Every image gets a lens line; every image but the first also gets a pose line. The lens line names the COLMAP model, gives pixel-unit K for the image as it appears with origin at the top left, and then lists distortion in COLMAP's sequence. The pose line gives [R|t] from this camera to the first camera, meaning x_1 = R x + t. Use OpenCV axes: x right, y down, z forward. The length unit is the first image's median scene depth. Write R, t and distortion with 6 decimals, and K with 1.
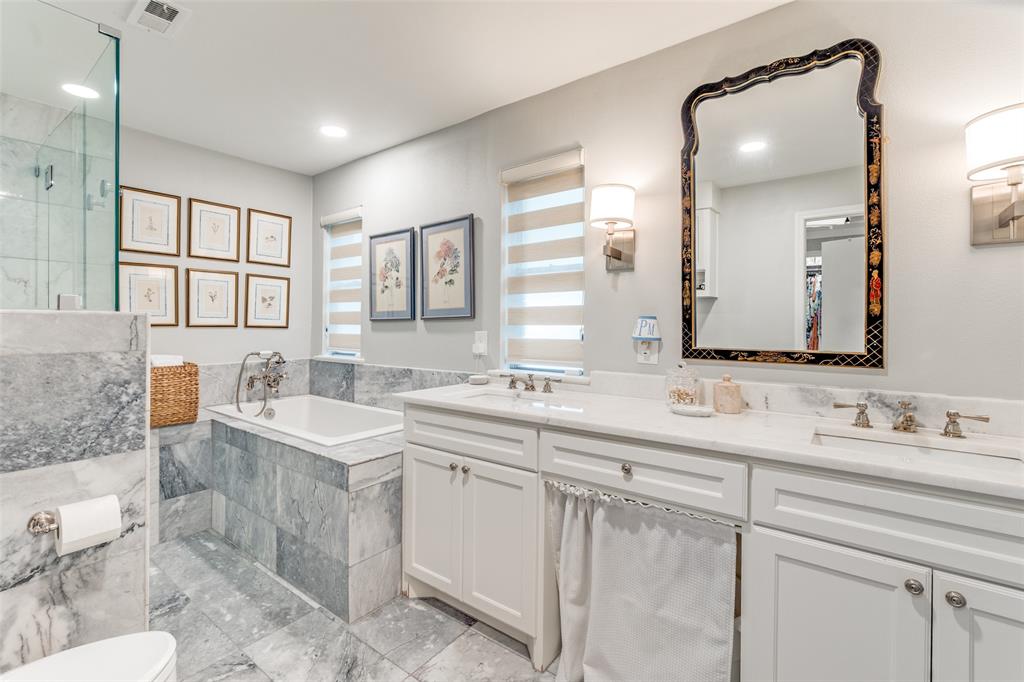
lens RADIAL K [[444.0, 0, 512.9], [0, 444.0, 328.9], [0, 0, 1]] dist [-0.000732, -0.000074]
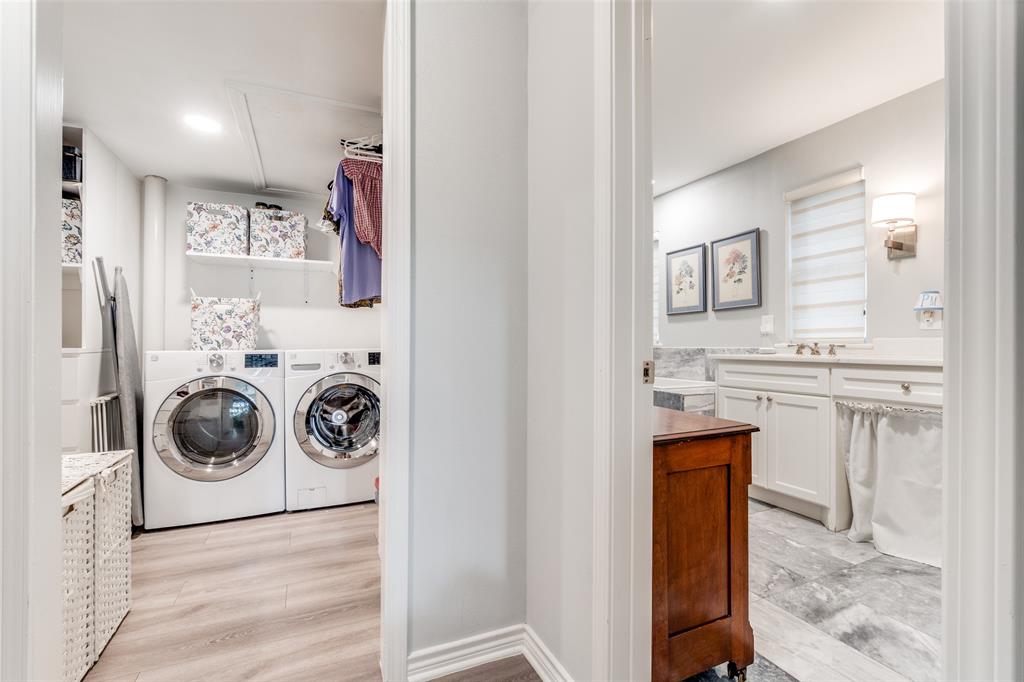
lens RADIAL K [[448.1, 0, 512.0], [0, 448.1, 341.0], [0, 0, 1]] dist [0.002237, 0.001065]
pose [[0.878175, -0.008913, -0.478256, -0.123847], [0.002296, 0.999893, -0.014419, 0.119974], [0.478334, 0.011564, 0.878102, -0.650824]]
